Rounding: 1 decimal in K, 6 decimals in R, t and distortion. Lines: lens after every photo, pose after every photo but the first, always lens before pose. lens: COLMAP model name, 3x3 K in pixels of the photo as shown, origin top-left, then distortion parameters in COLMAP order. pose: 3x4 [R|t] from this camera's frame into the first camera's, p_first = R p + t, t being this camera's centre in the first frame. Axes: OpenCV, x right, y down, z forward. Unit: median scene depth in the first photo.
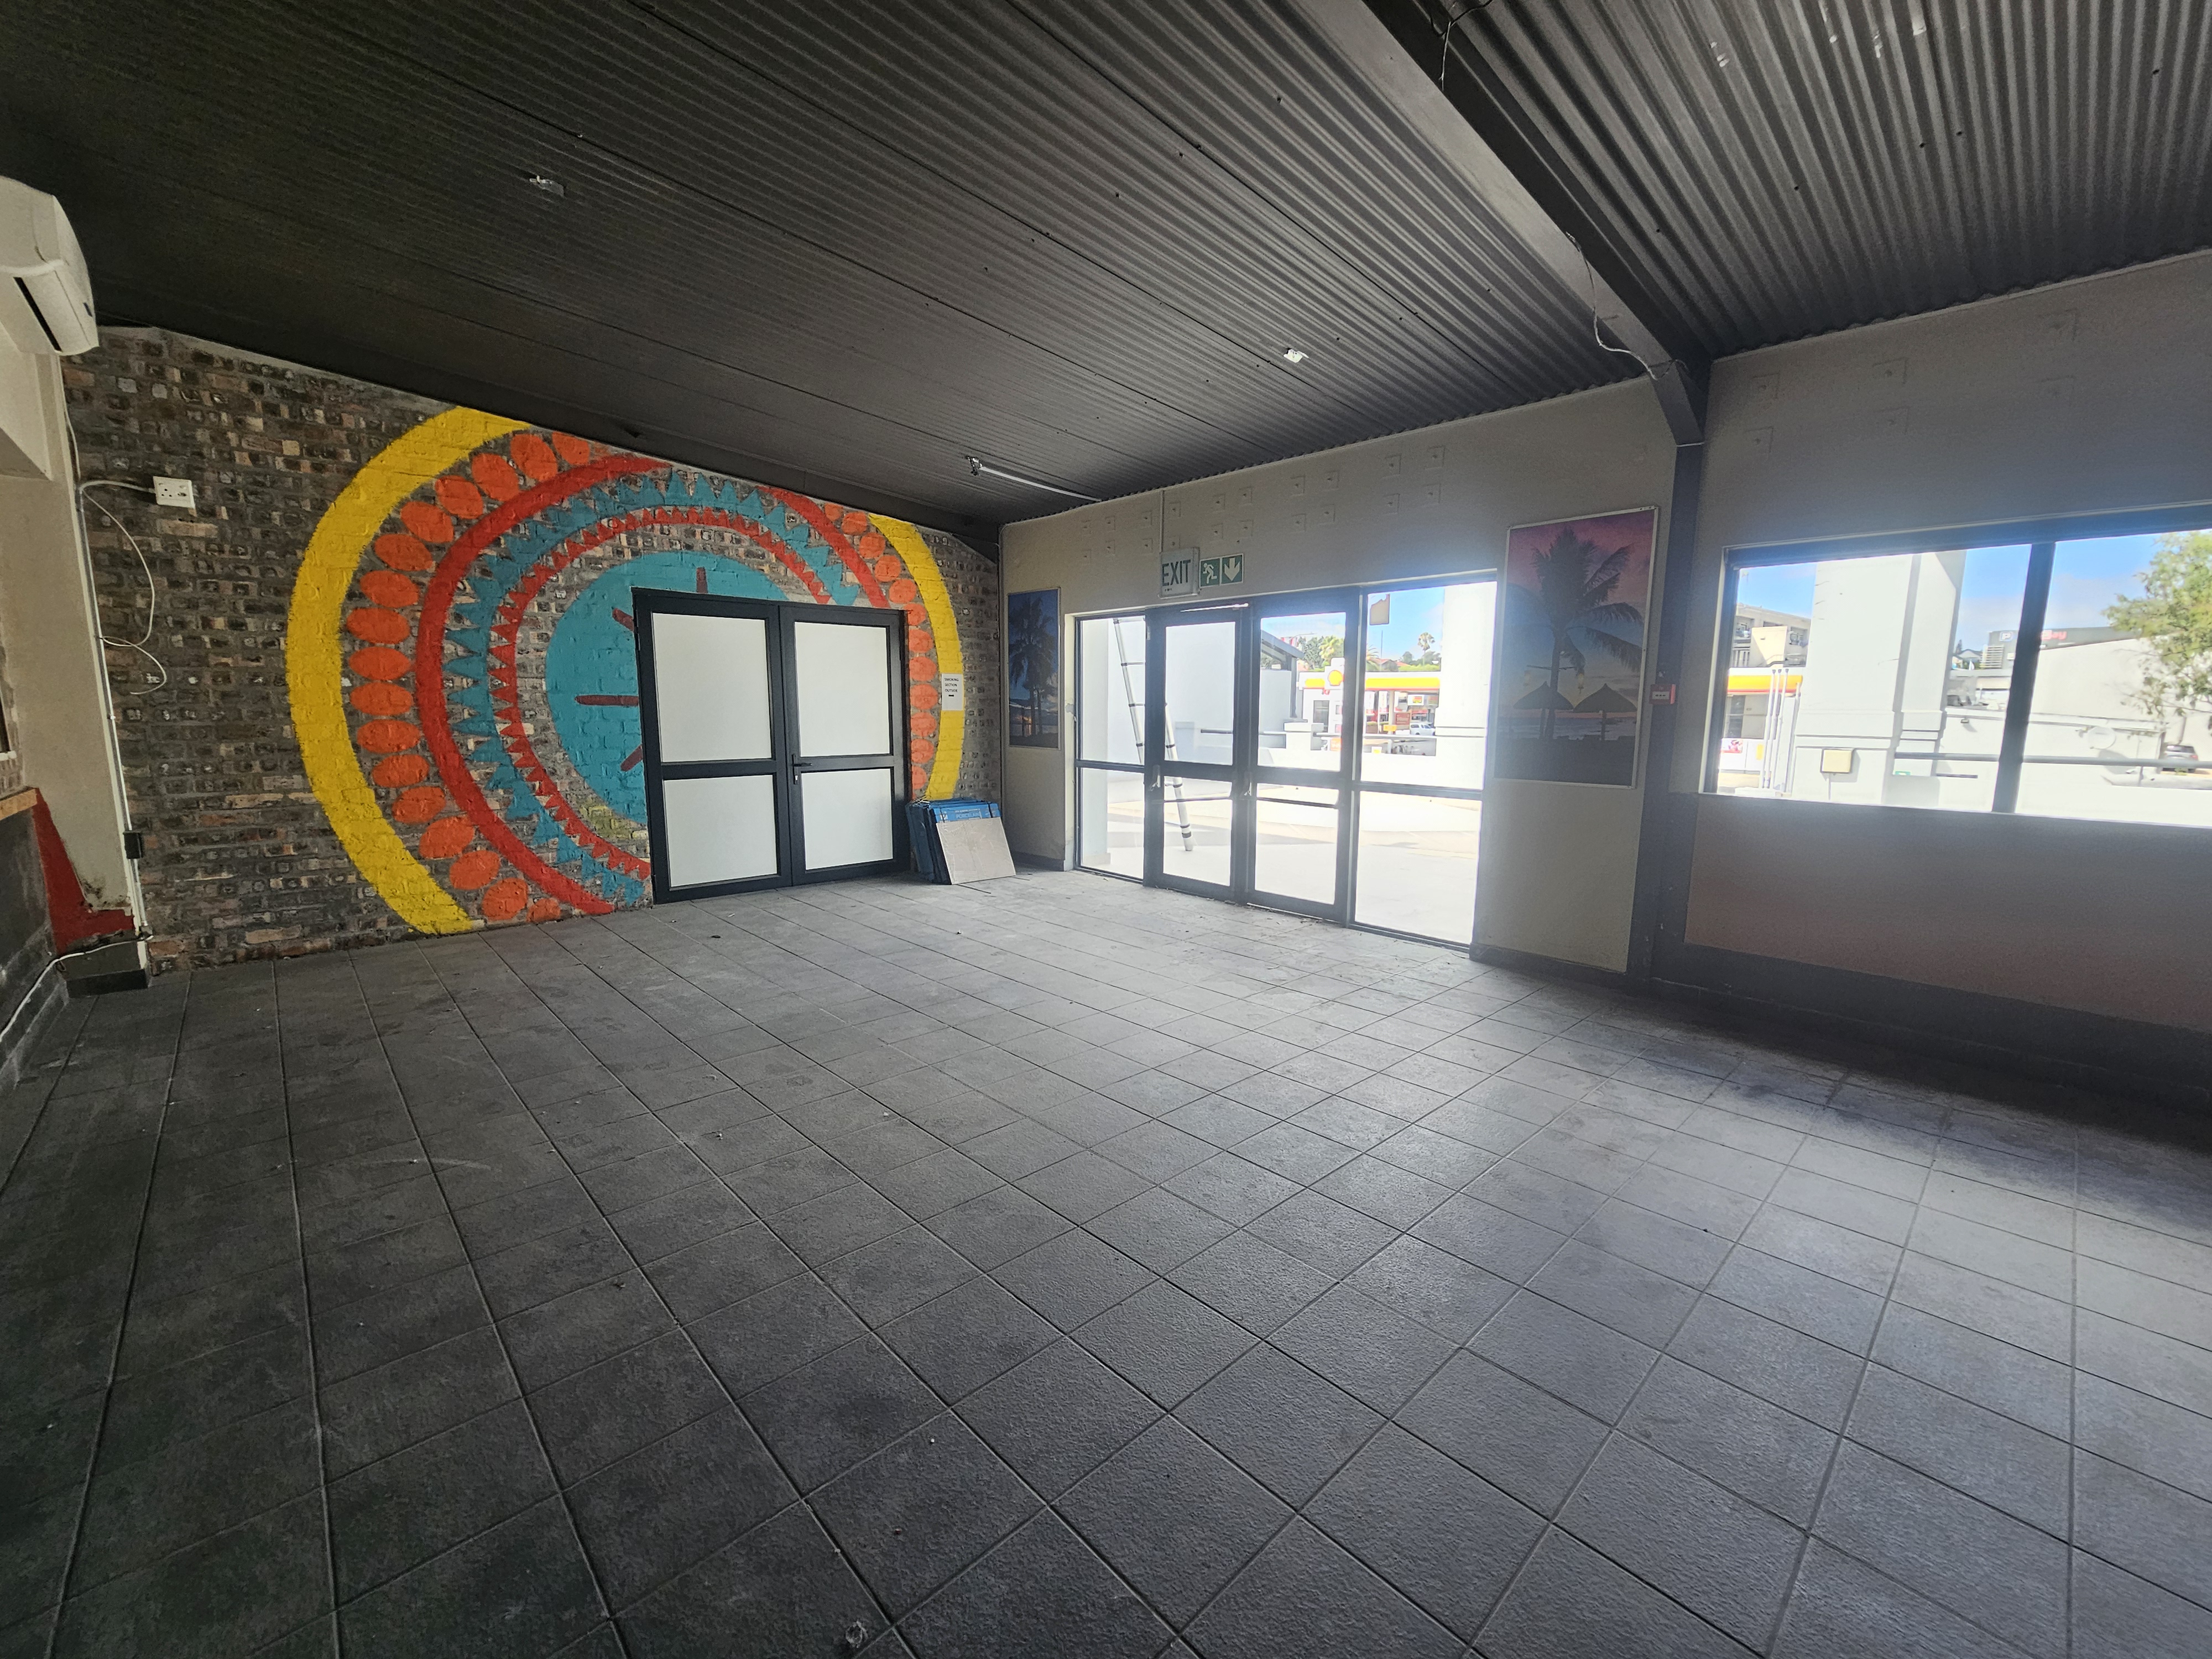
lens RADIAL K [[905.5, 0, 1107.9], [0, 905.5, 839.8], [0, 0, 1]] dist [0.001622, 0.000386]
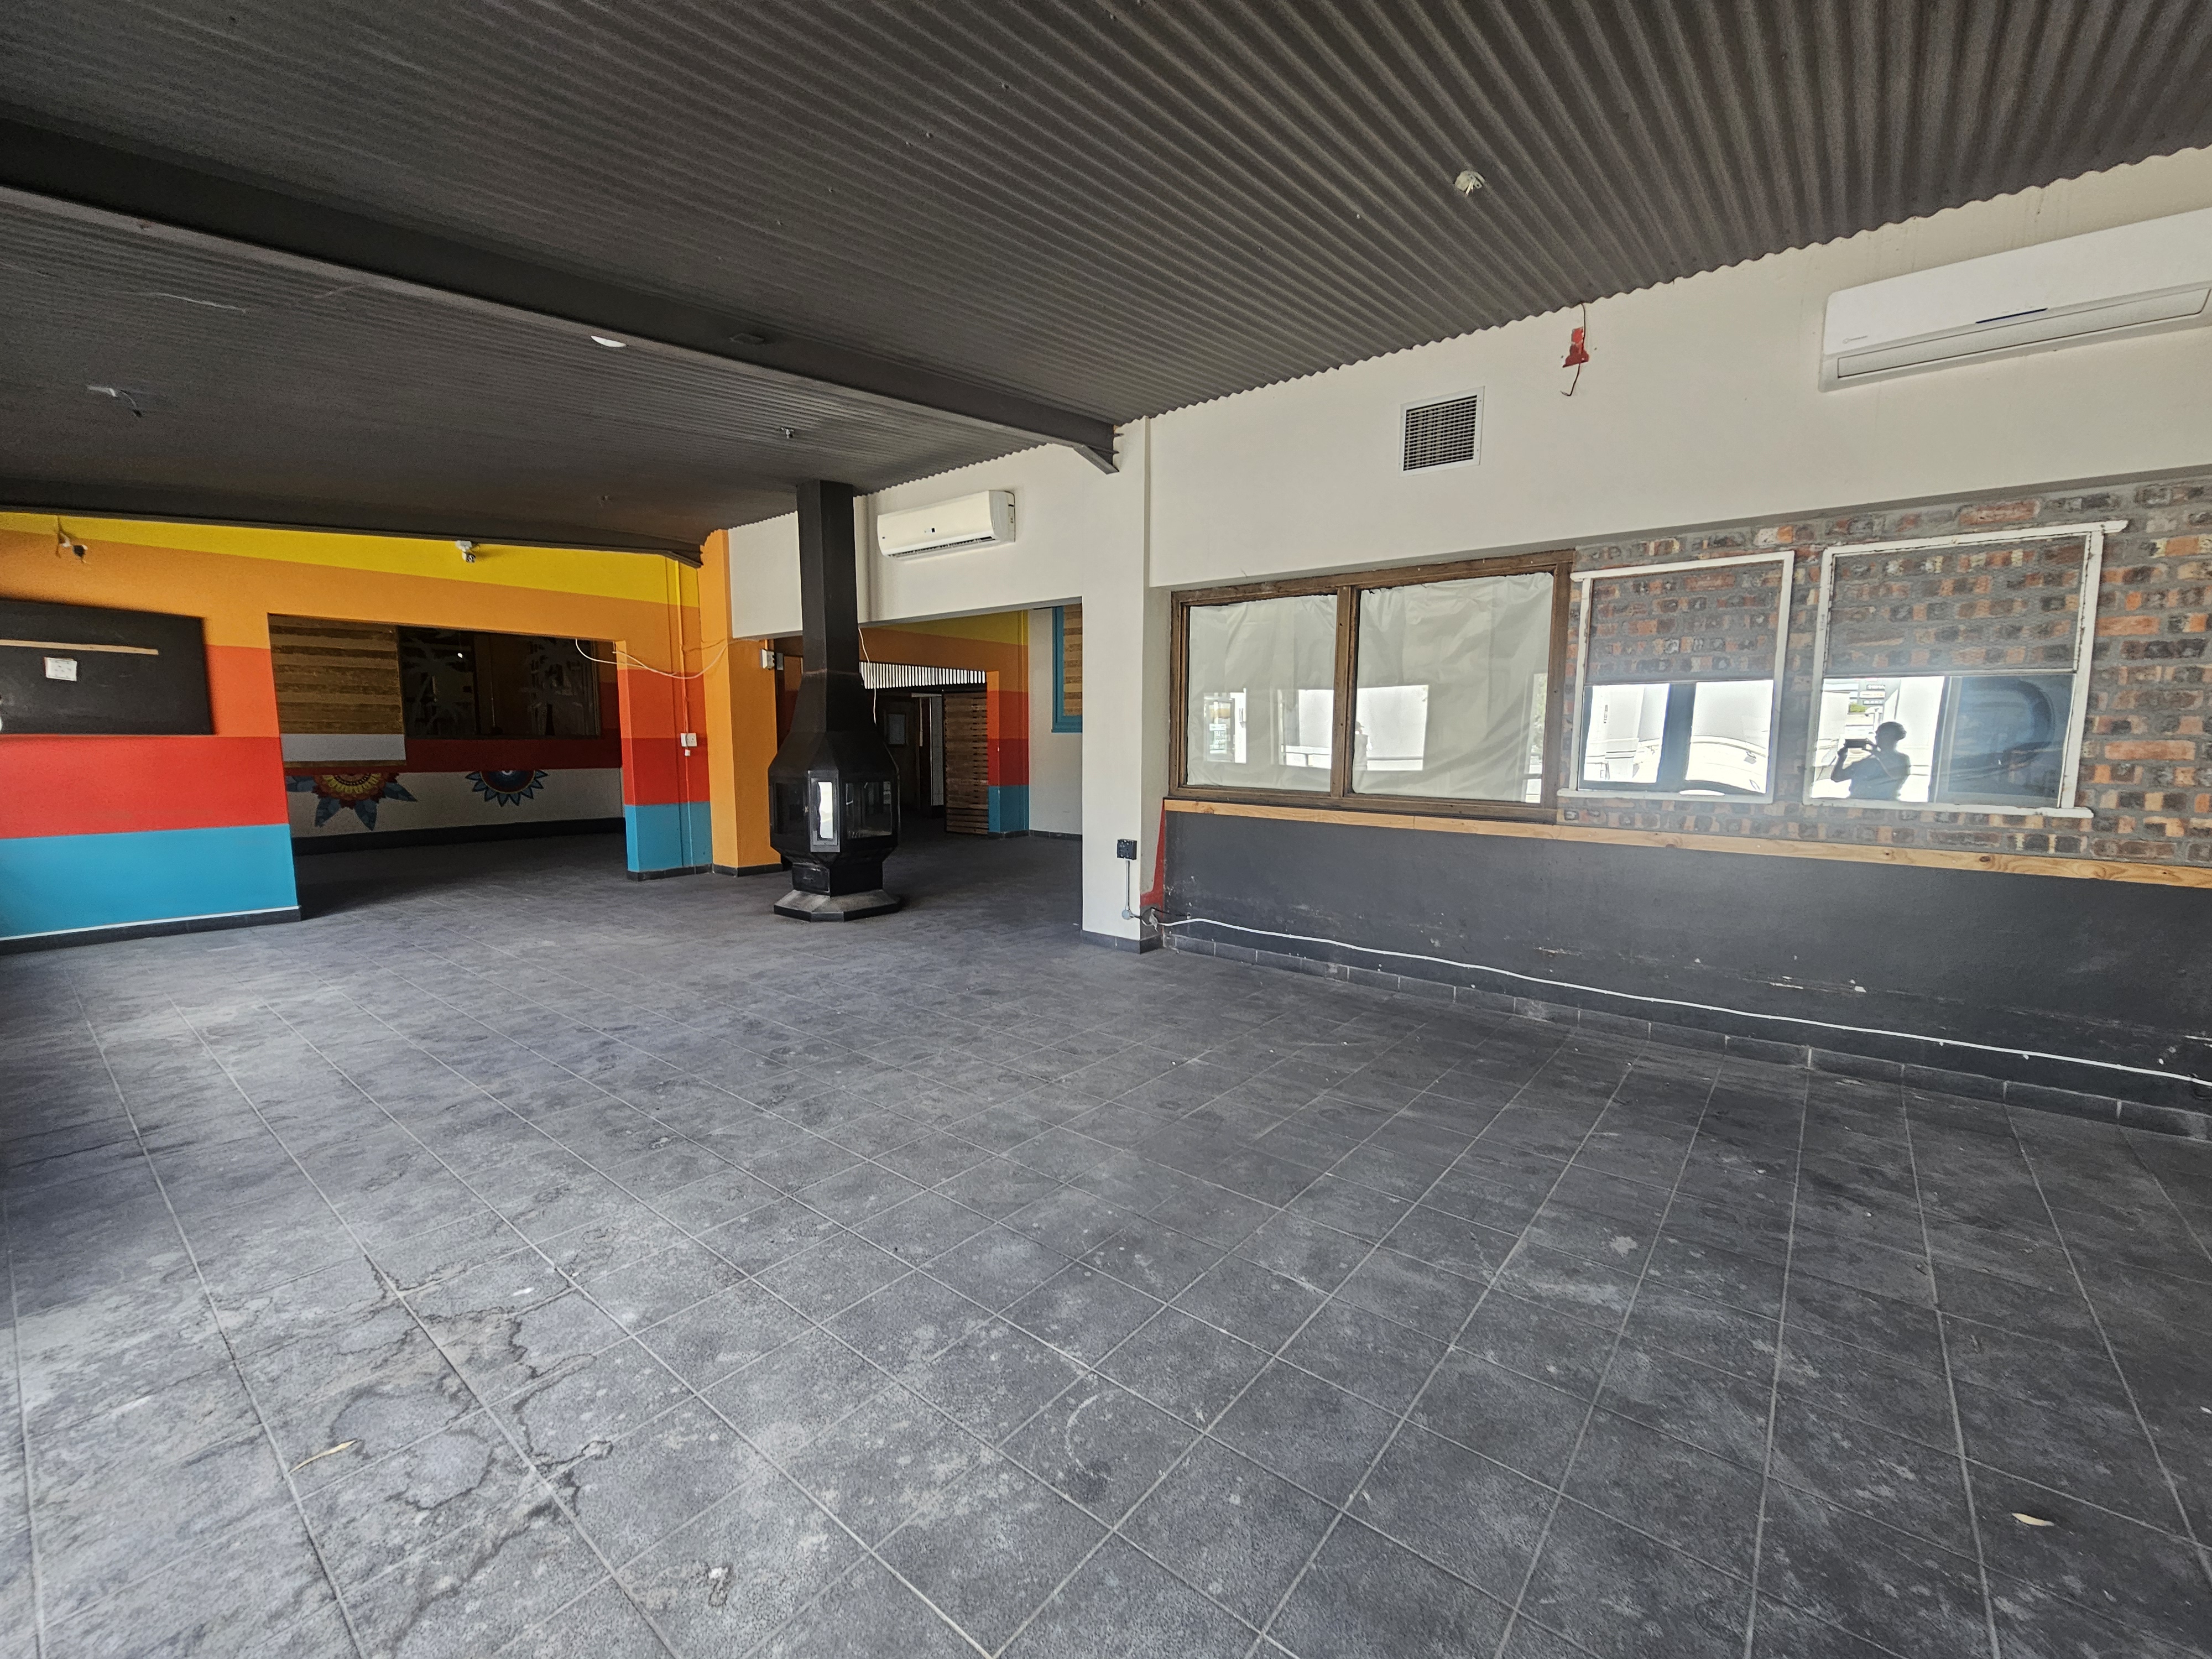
lens RADIAL K [[905.5, 0, 1107.9], [0, 905.5, 839.8], [0, 0, 1]] dist [0.001622, 0.000386]
pose [[-0.989932, 0.004437, -0.141475, -0.122308], [-0.032755, 0.965198, 0.259462, -0.306600], [0.137703, 0.261484, -0.955335, 1.943583]]
